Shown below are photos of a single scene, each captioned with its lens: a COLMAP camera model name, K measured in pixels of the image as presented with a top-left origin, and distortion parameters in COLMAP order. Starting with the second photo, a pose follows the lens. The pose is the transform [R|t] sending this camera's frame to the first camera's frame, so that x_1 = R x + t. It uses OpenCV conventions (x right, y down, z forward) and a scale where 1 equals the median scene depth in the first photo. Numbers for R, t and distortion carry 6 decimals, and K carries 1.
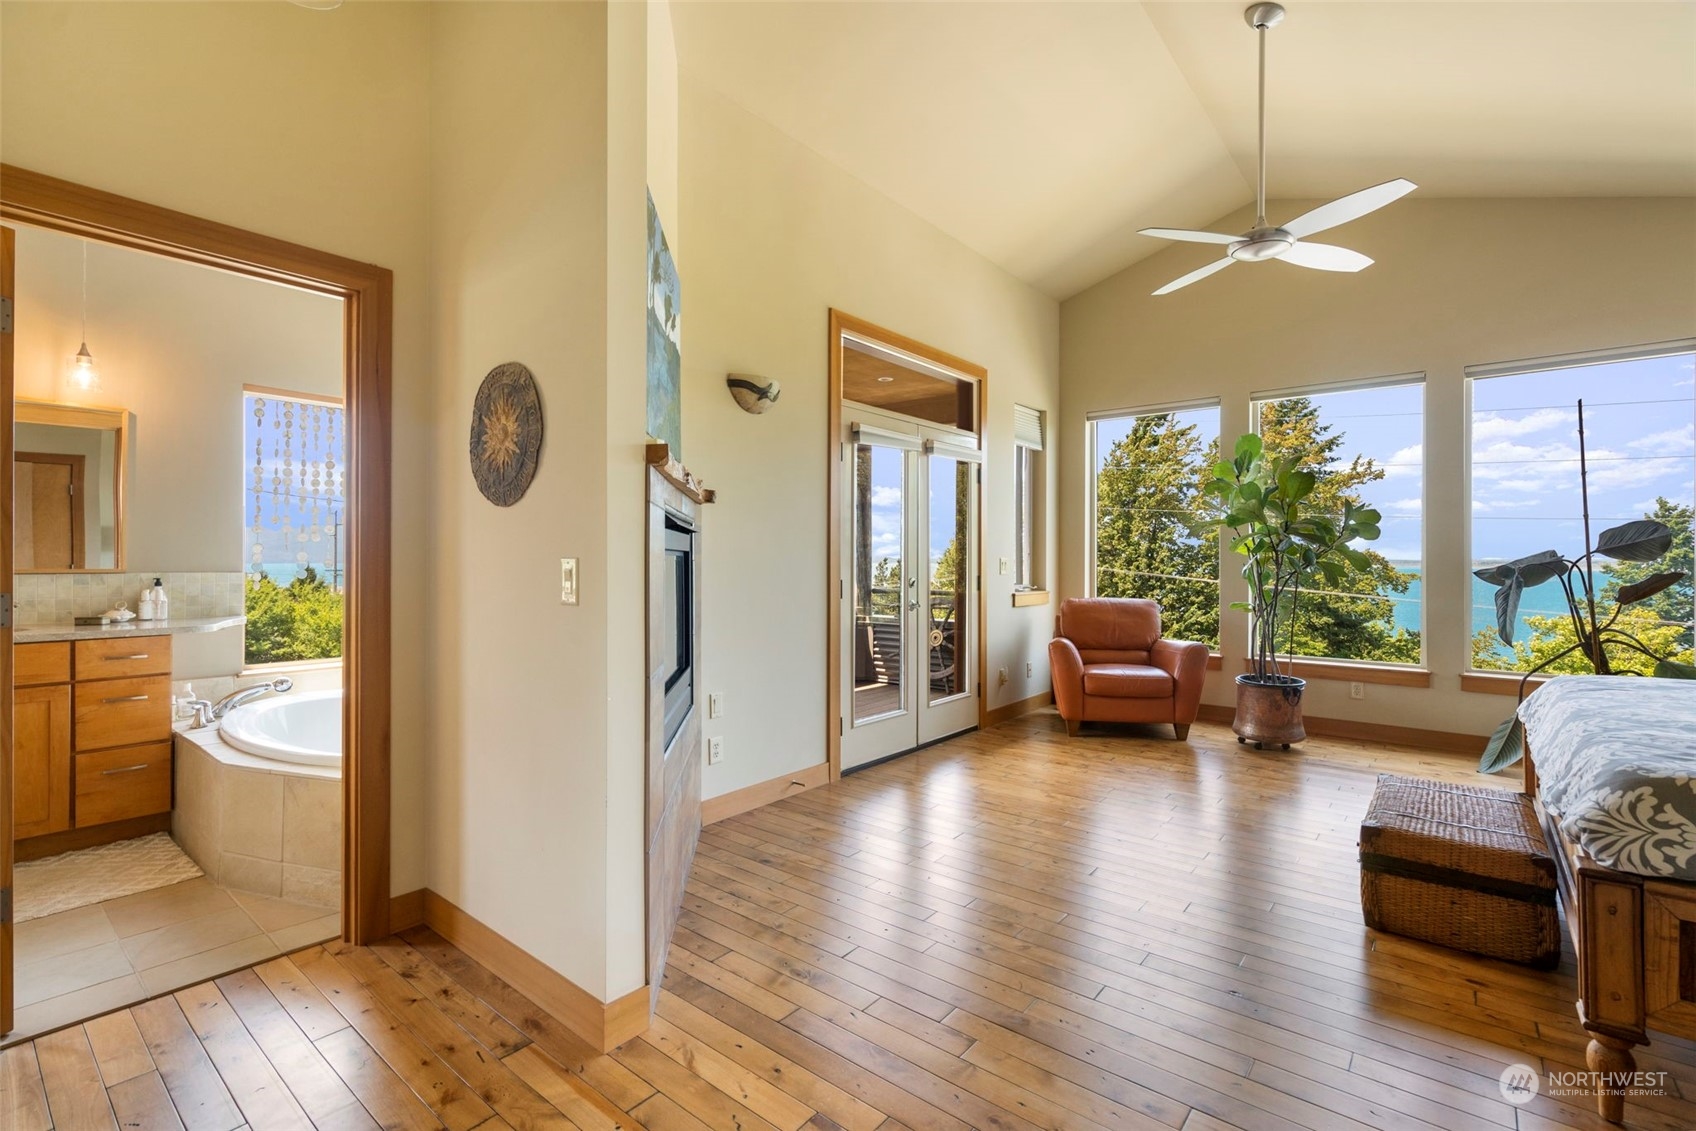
lens RADIAL K [[763.4, 0, 848.0], [0, 763.4, 565.5], [0, 0, 1]] dist [-0.001915, 0.000171]
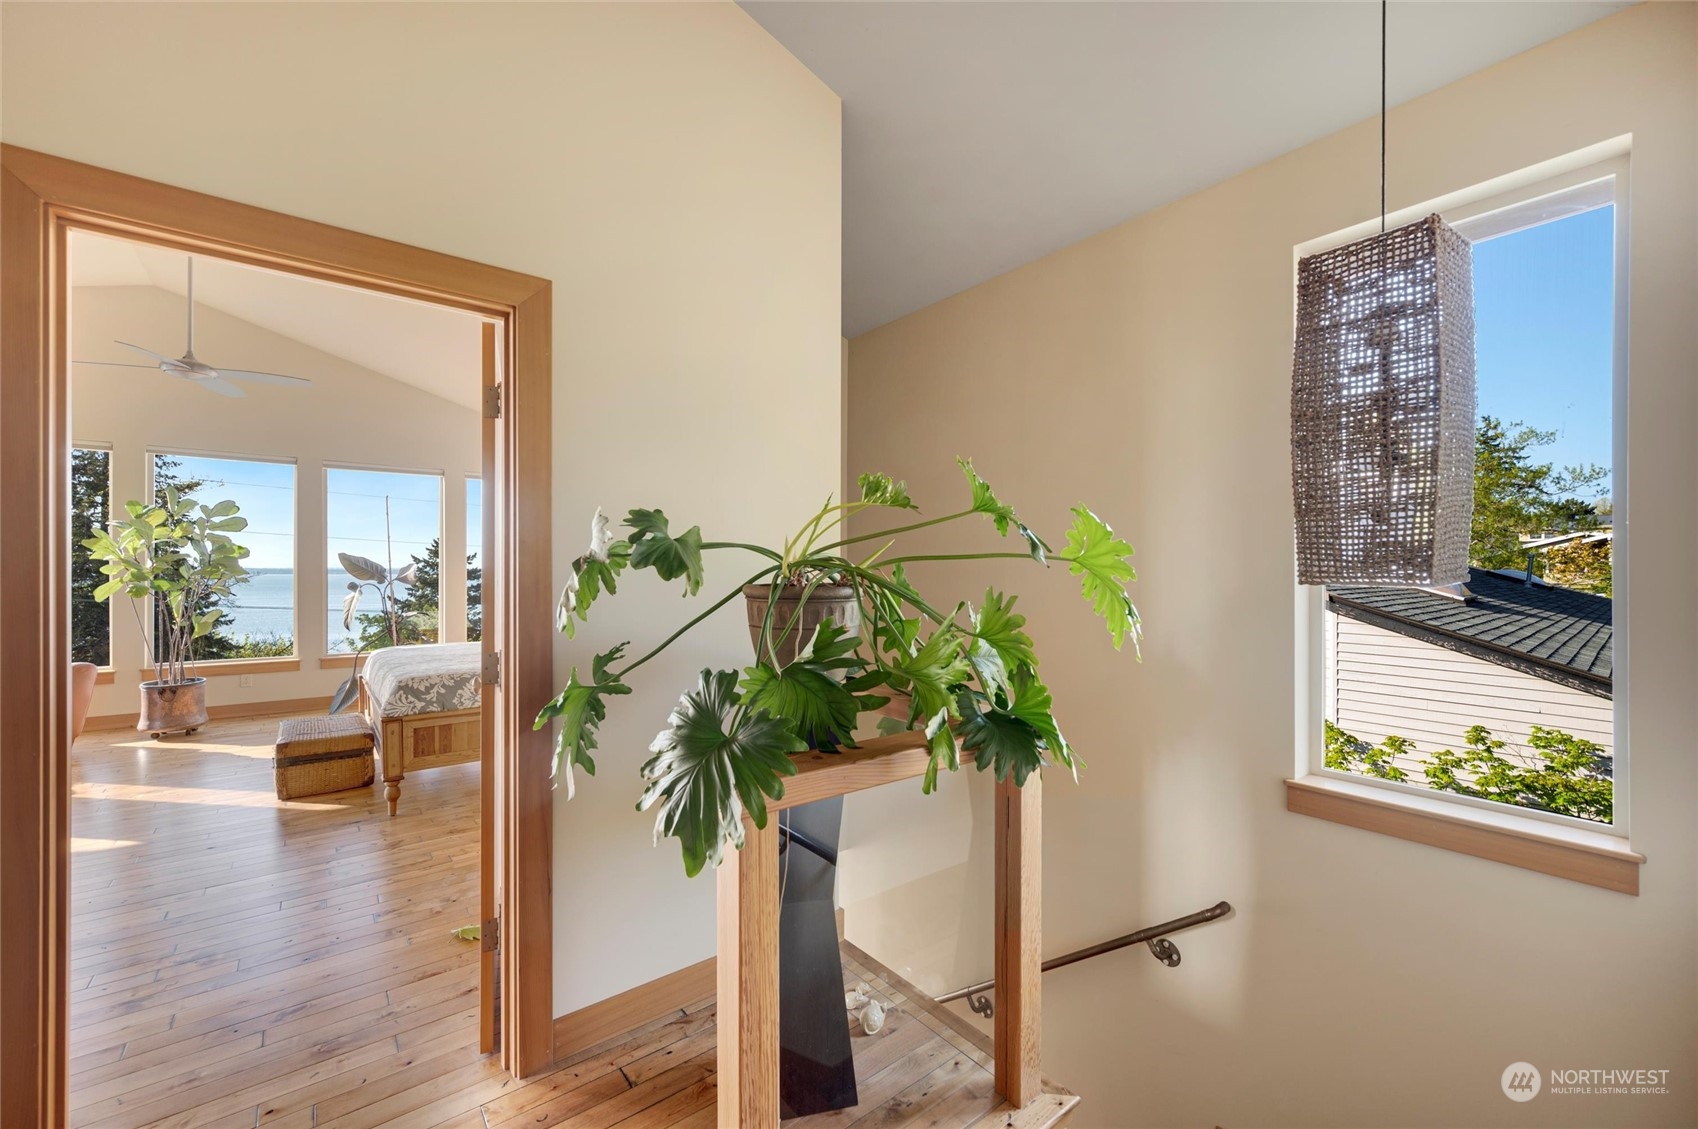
lens RADIAL K [[682.7, 0, 849.0], [0, 682.7, 564.5], [0, 0, 1]] dist [0.004048, -0.000101]
pose [[0.216701, 0.007198, 0.976211, -0.617225], [0.002835, 0.999964, -0.008003, -0.065577], [-0.976234, 0.004502, 0.216673, -0.673437]]
